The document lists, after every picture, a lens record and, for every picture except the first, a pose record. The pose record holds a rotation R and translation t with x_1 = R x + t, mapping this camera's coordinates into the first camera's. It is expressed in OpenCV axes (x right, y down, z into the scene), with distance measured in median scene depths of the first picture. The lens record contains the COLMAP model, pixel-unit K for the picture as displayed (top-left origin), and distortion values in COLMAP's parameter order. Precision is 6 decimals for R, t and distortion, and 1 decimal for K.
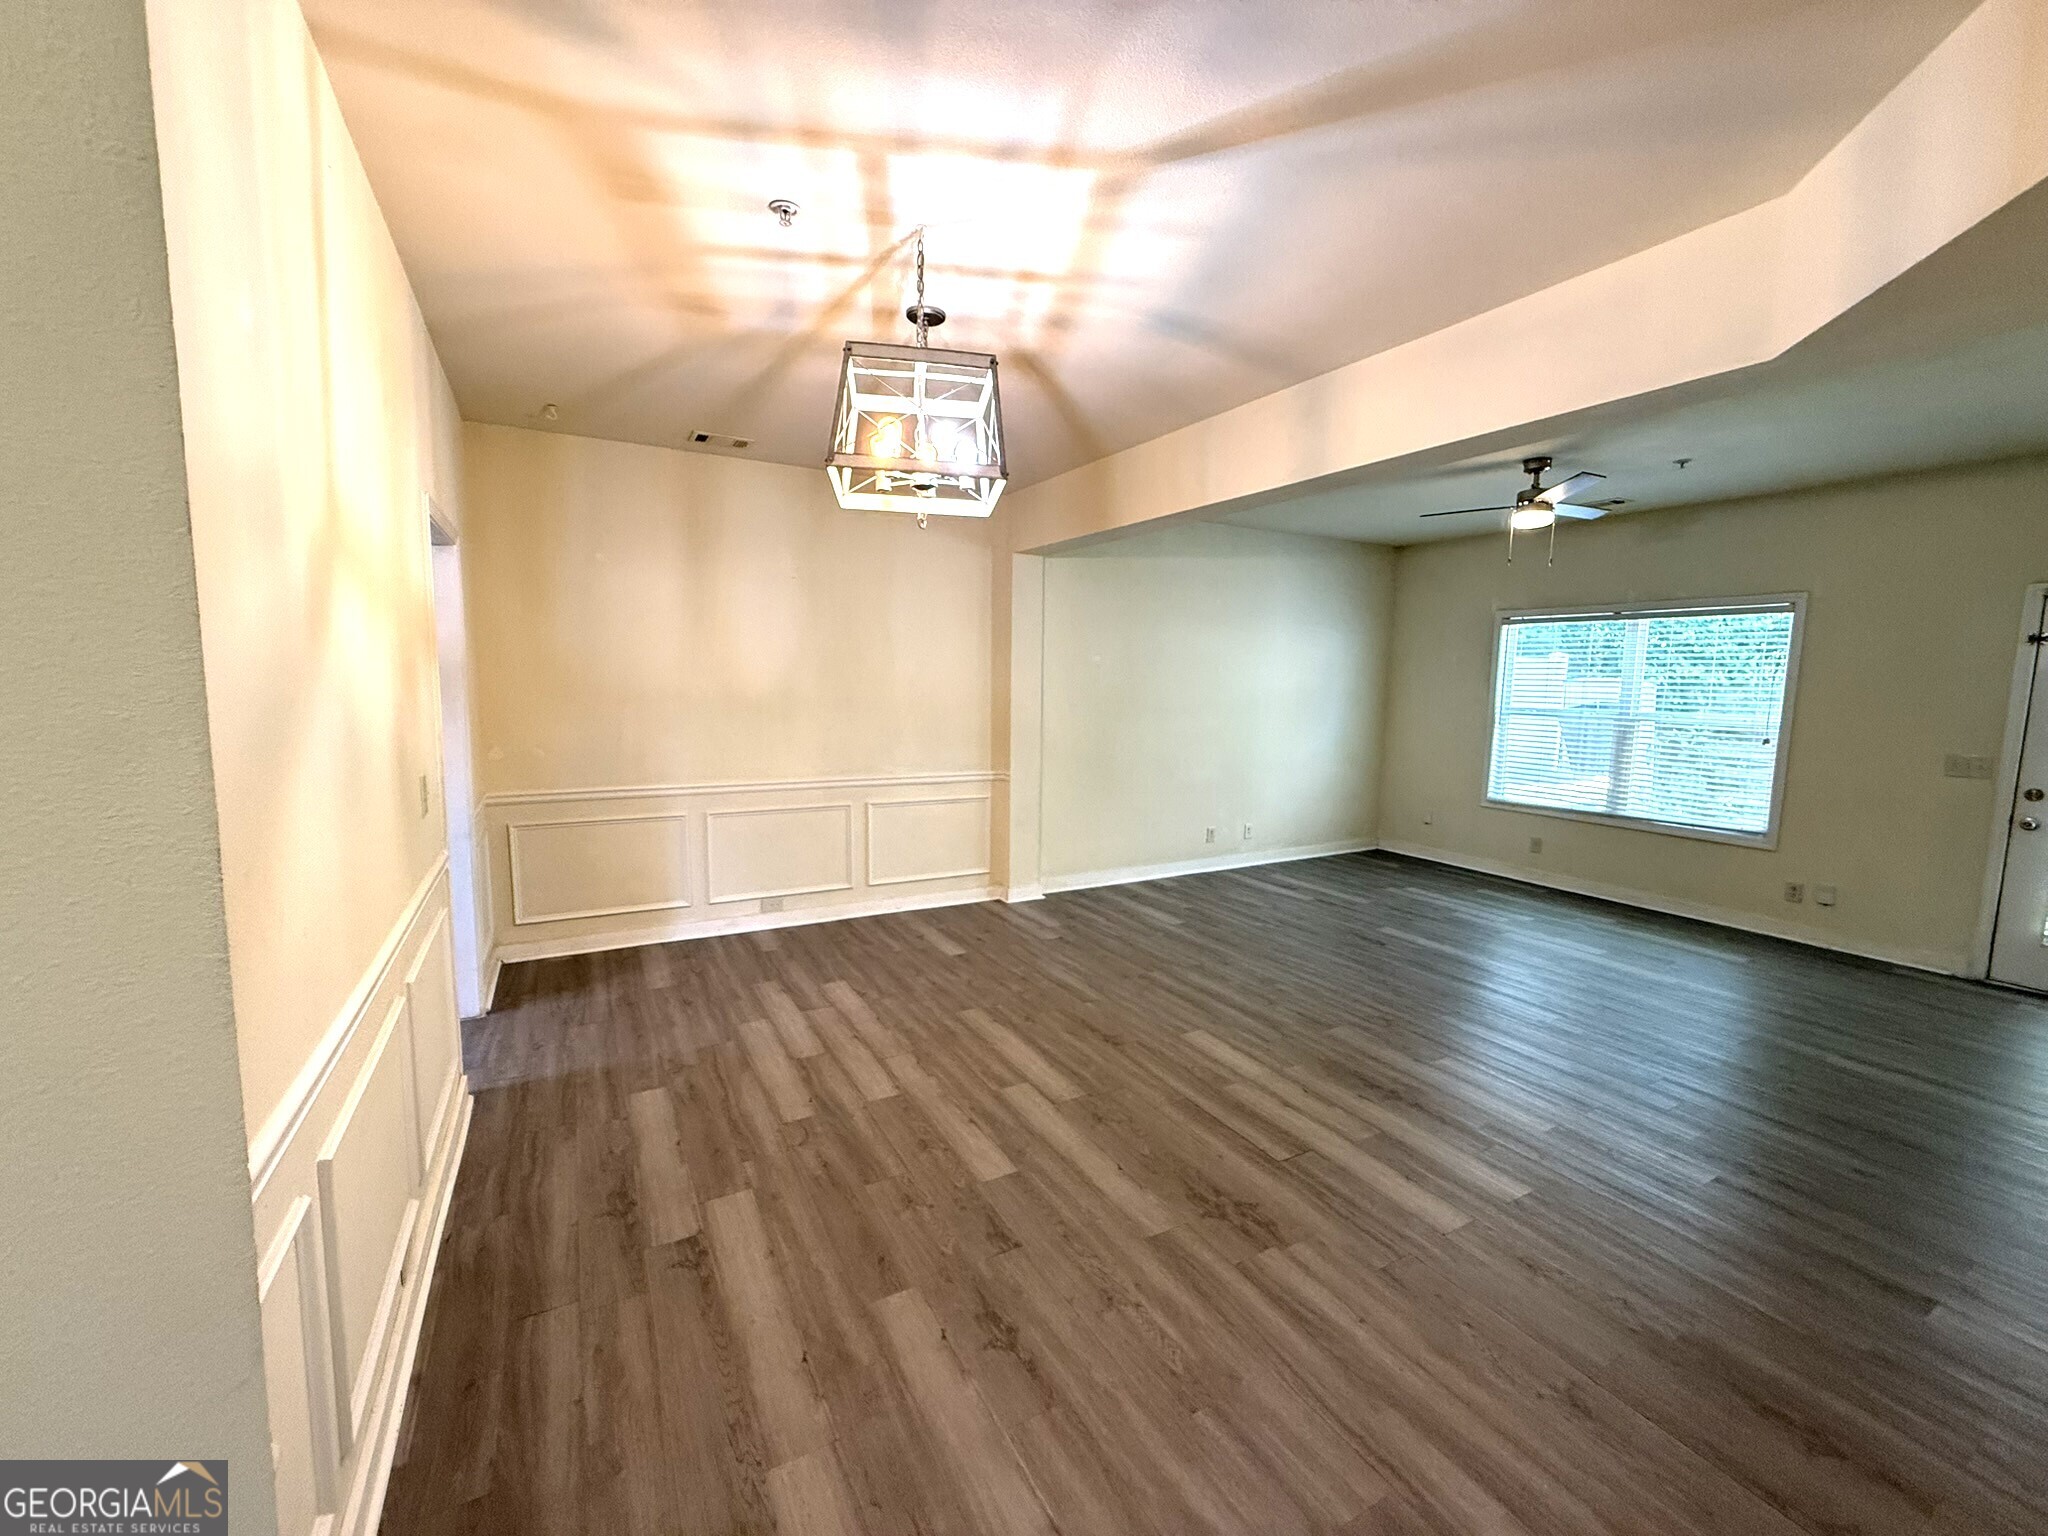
lens RADIAL K [[813.1, 0, 1018.1], [0, 813.1, 767.5], [0, 0, 1]] dist [0.000279, -0.000200]
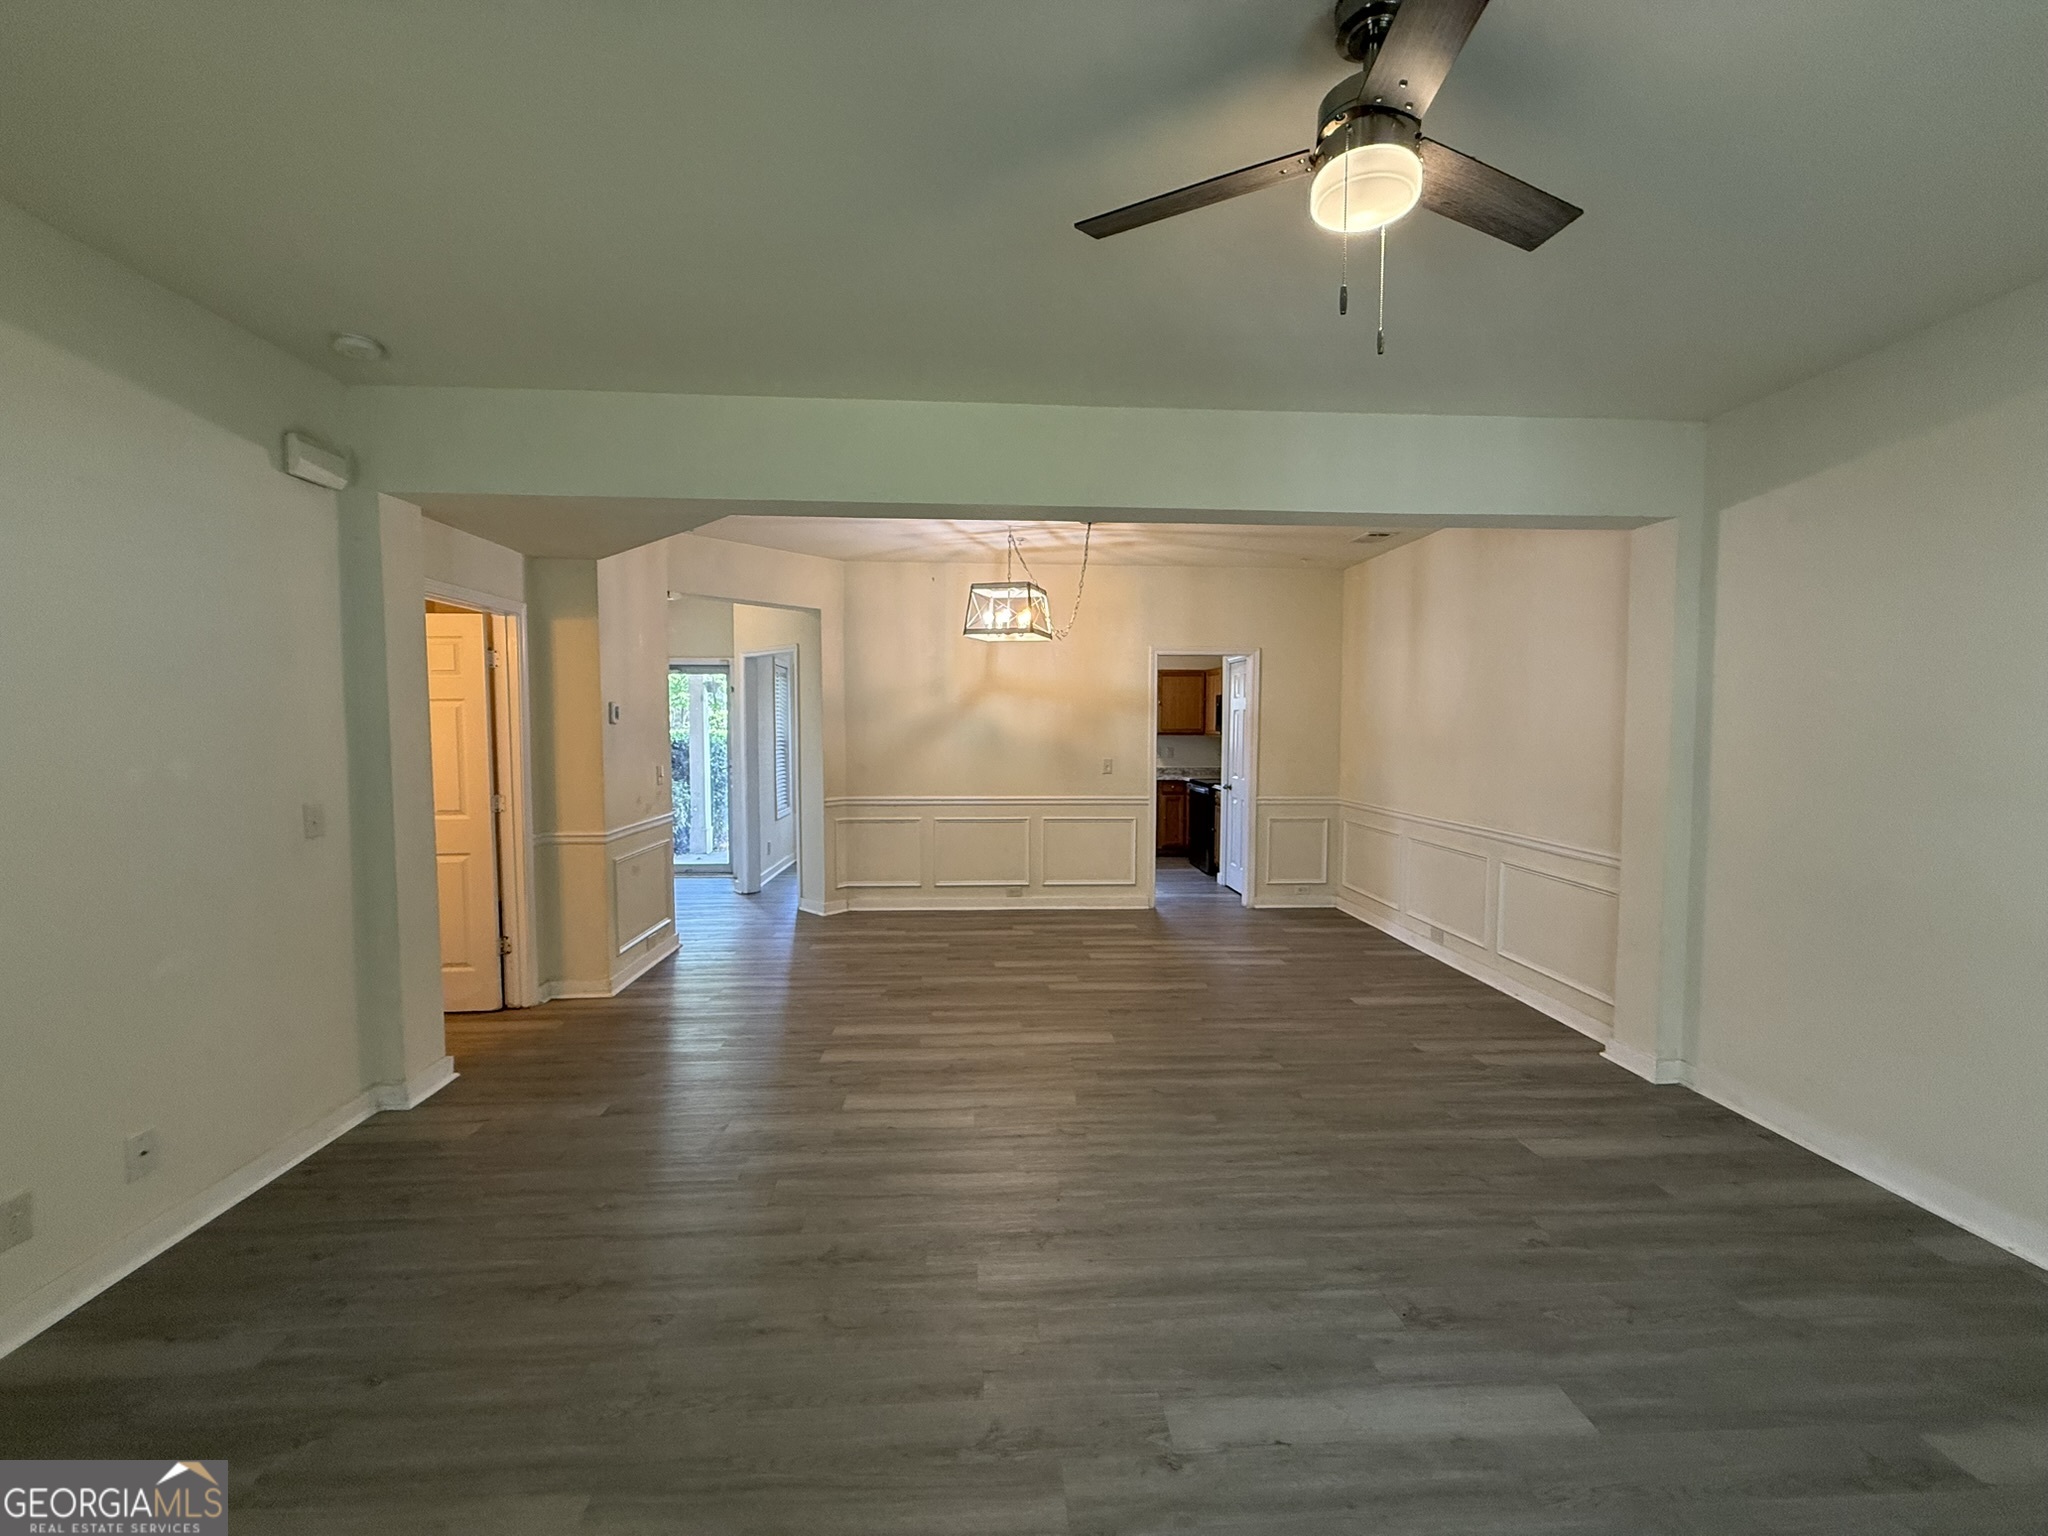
lens RADIAL K [[813.1, 0, 1018.1], [0, 813.1, 767.5], [0, 0, 1]] dist [0.000279, -0.000200]
pose [[-0.433337, 0.030675, -0.900710, 1.158040], [-0.110351, 0.990094, 0.086810, -0.103198], [0.894450, 0.137013, -0.425660, 1.221119]]
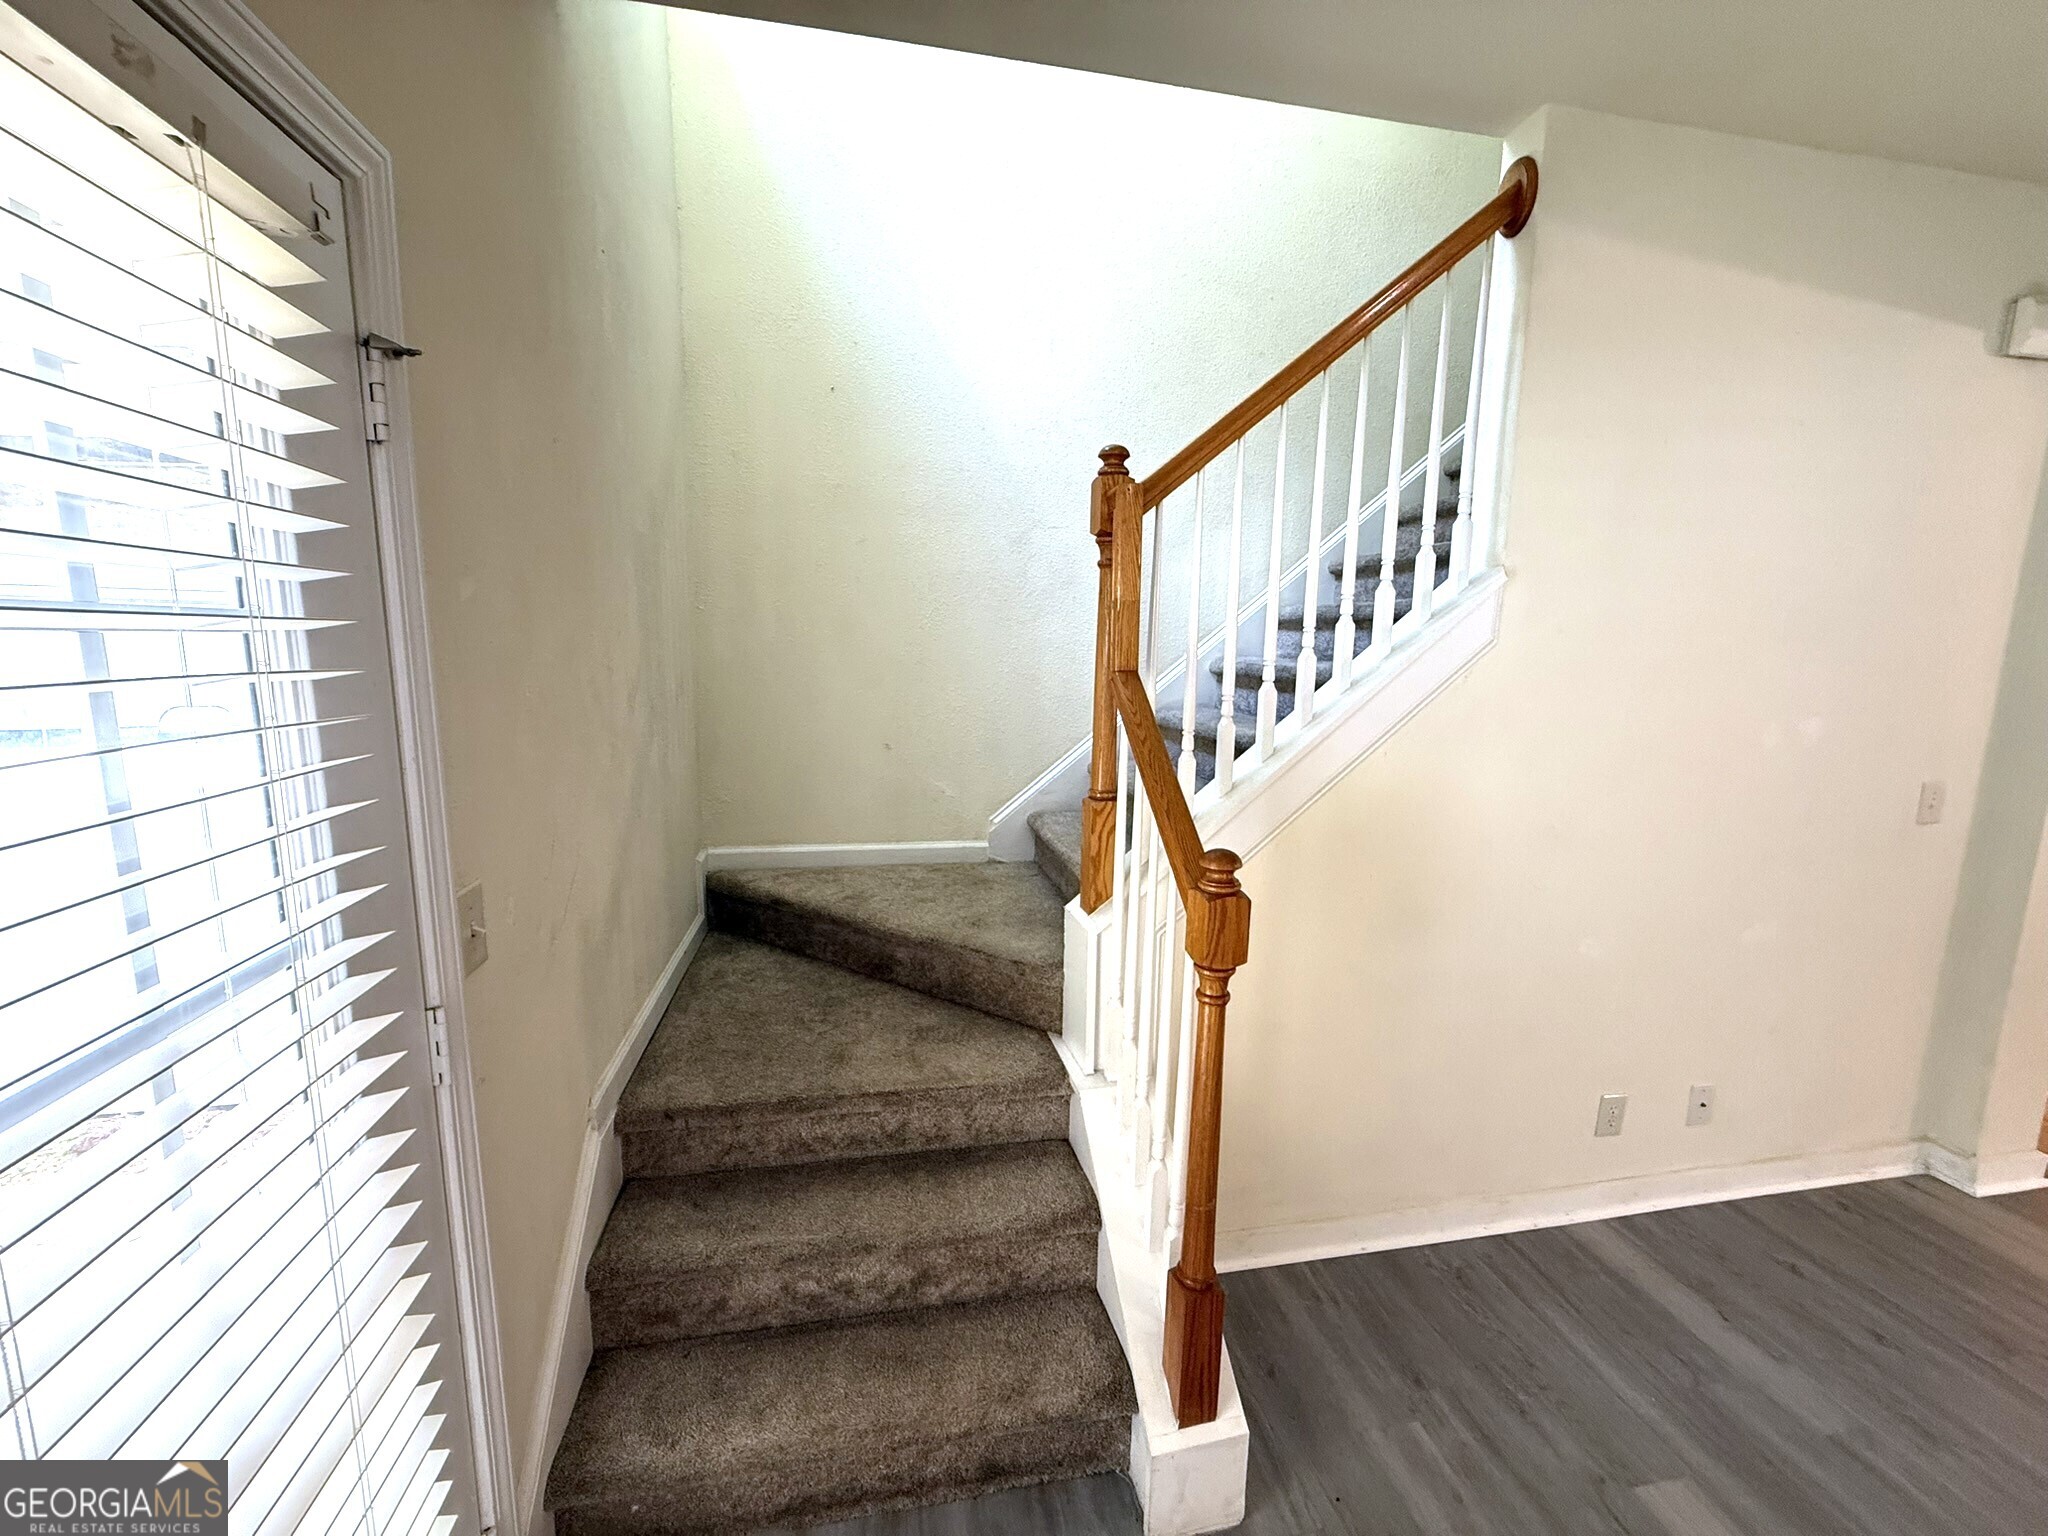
lens RADIAL K [[813.1, 0, 1018.1], [0, 813.1, 767.5], [0, 0, 1]] dist [0.000279, -0.000200]
pose [[-0.951208, -0.080768, 0.297791, 1.232666], [0.001548, 0.963870, 0.266369, -0.105482], [-0.308546, 0.253833, -0.916716, 1.082948]]
